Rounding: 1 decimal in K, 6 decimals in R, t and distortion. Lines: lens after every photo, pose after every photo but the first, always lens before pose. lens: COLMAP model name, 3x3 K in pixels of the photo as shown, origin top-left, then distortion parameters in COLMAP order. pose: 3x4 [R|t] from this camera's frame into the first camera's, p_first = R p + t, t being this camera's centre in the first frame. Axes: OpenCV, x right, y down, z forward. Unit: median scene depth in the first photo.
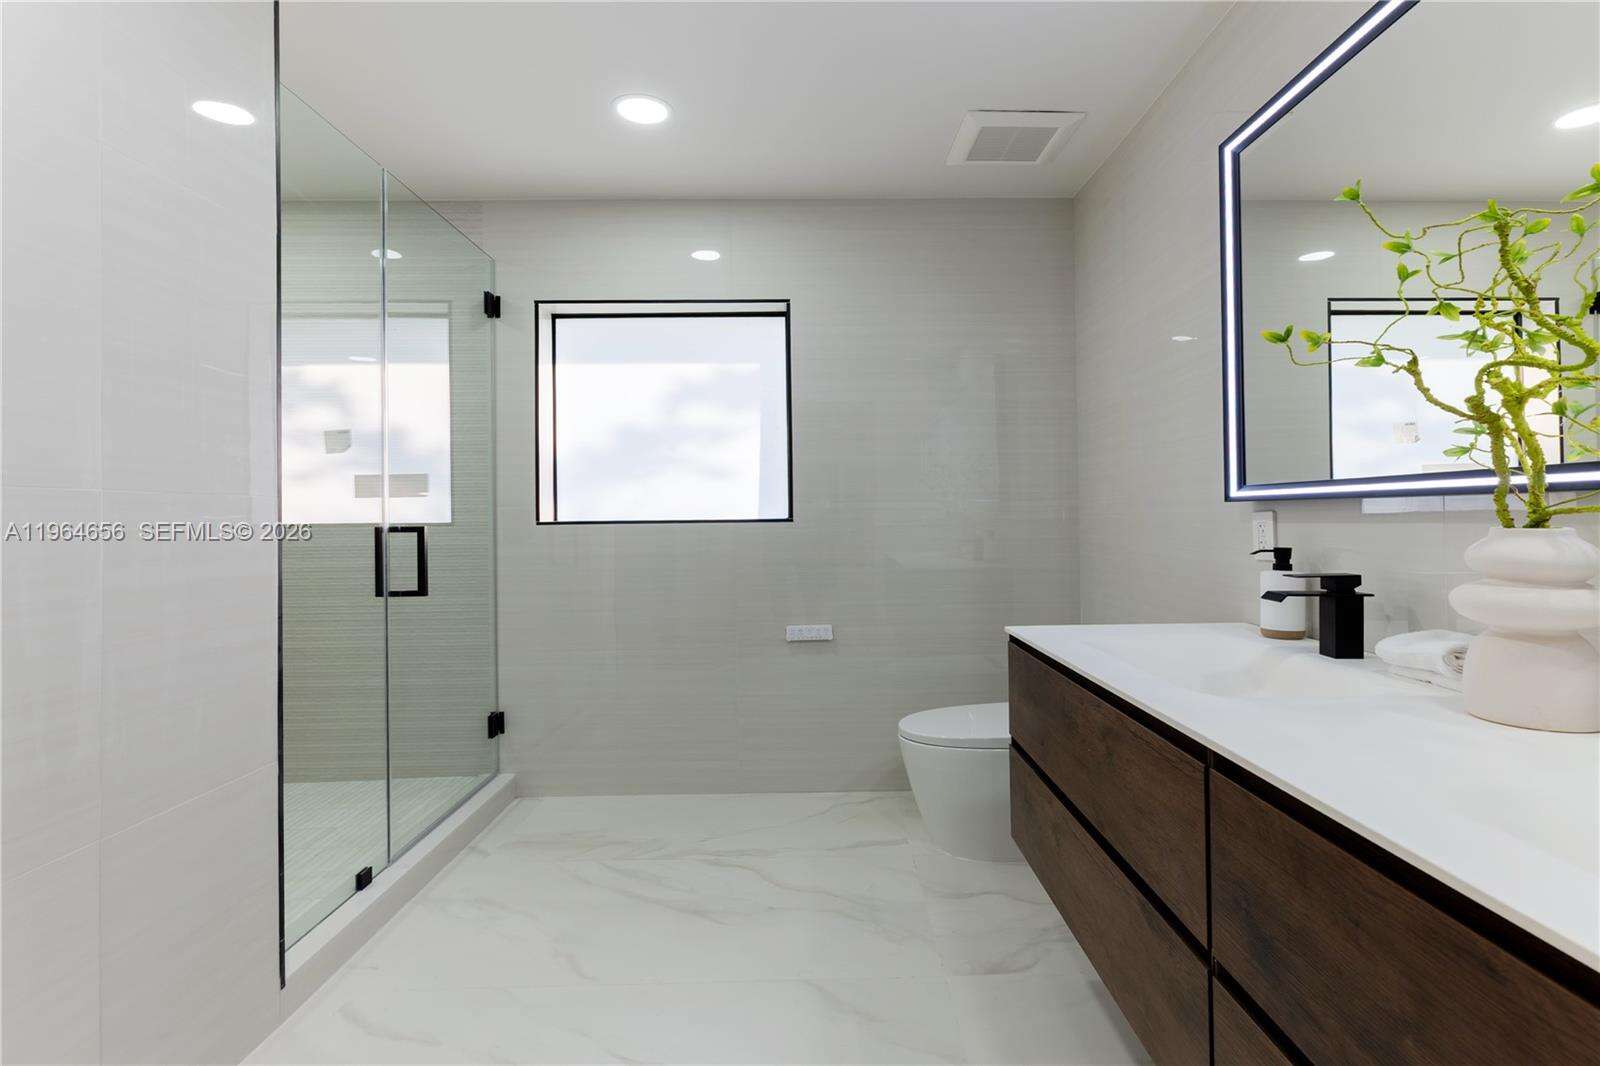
lens RADIAL K [[818.7, 0, 840.8], [0, 818.7, 512.3], [0, 0, 1]] dist [-0.005148, -0.000736]
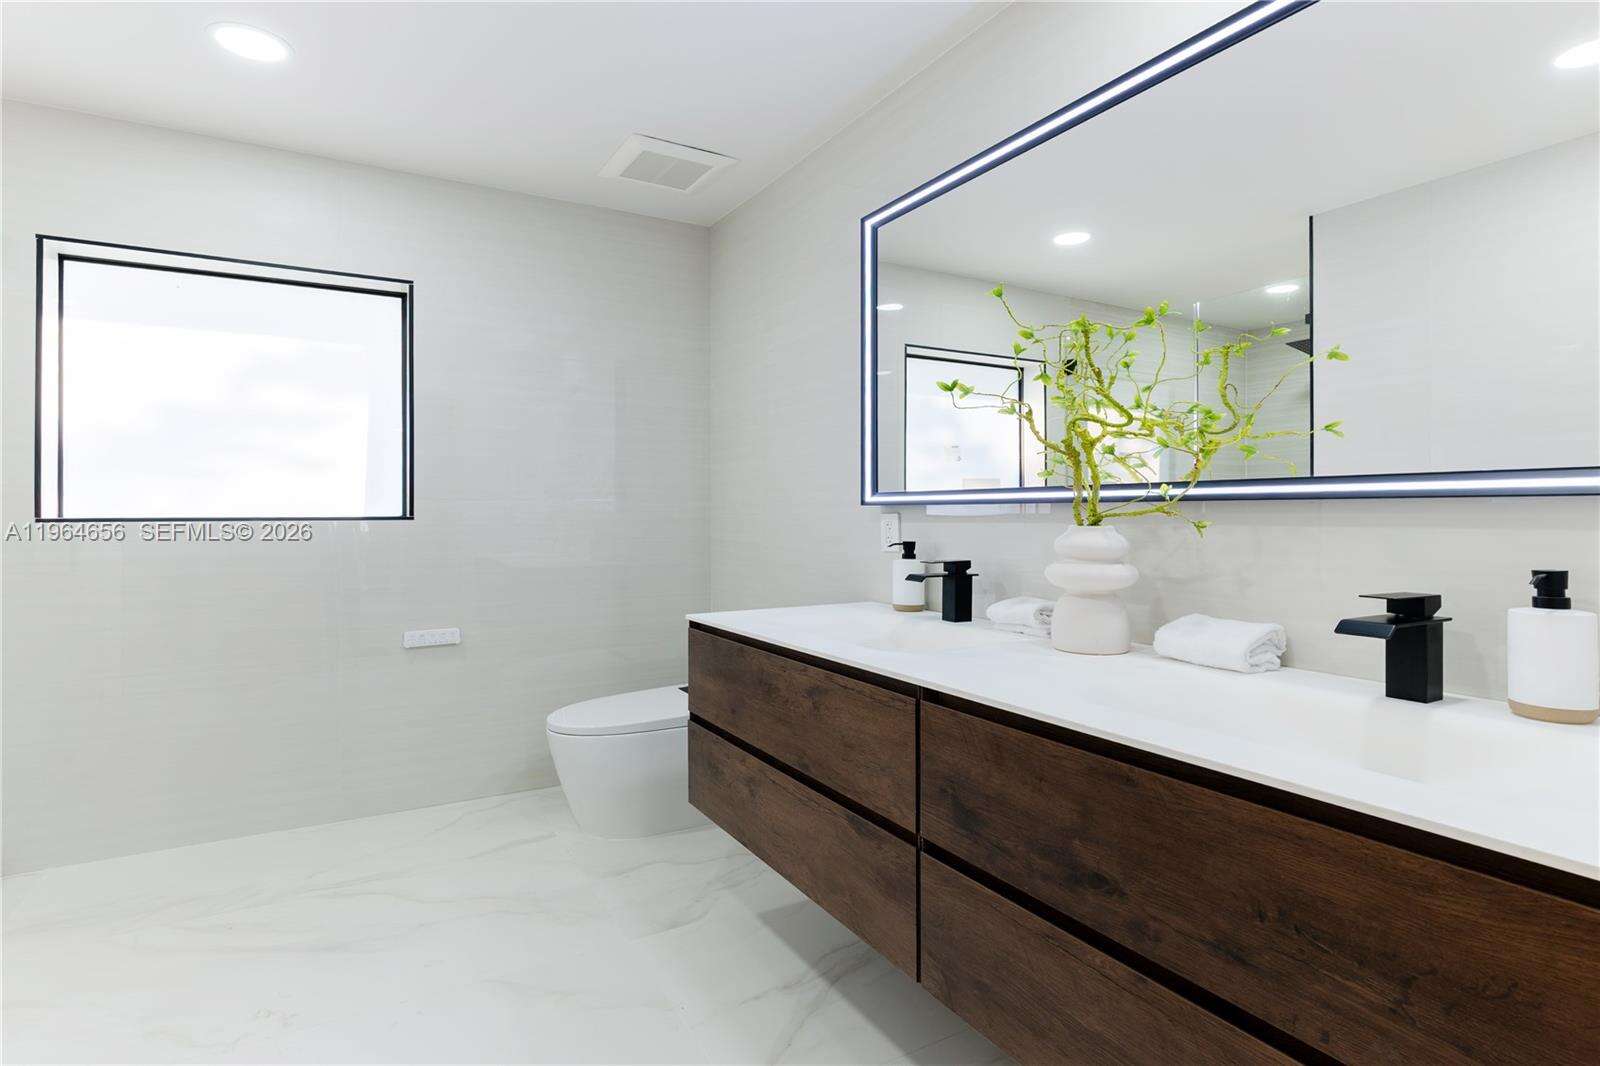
lens RADIAL K [[791.2, 0, 829.2], [0, 791.2, 516.8], [0, 0, 1]] dist [-0.000260, -0.000632]
pose [[0.885715, 0.006448, 0.464185, -0.137841], [-0.009331, 0.999949, 0.003914, 0.000316], [-0.464136, -0.007798, 0.885730, -0.047282]]
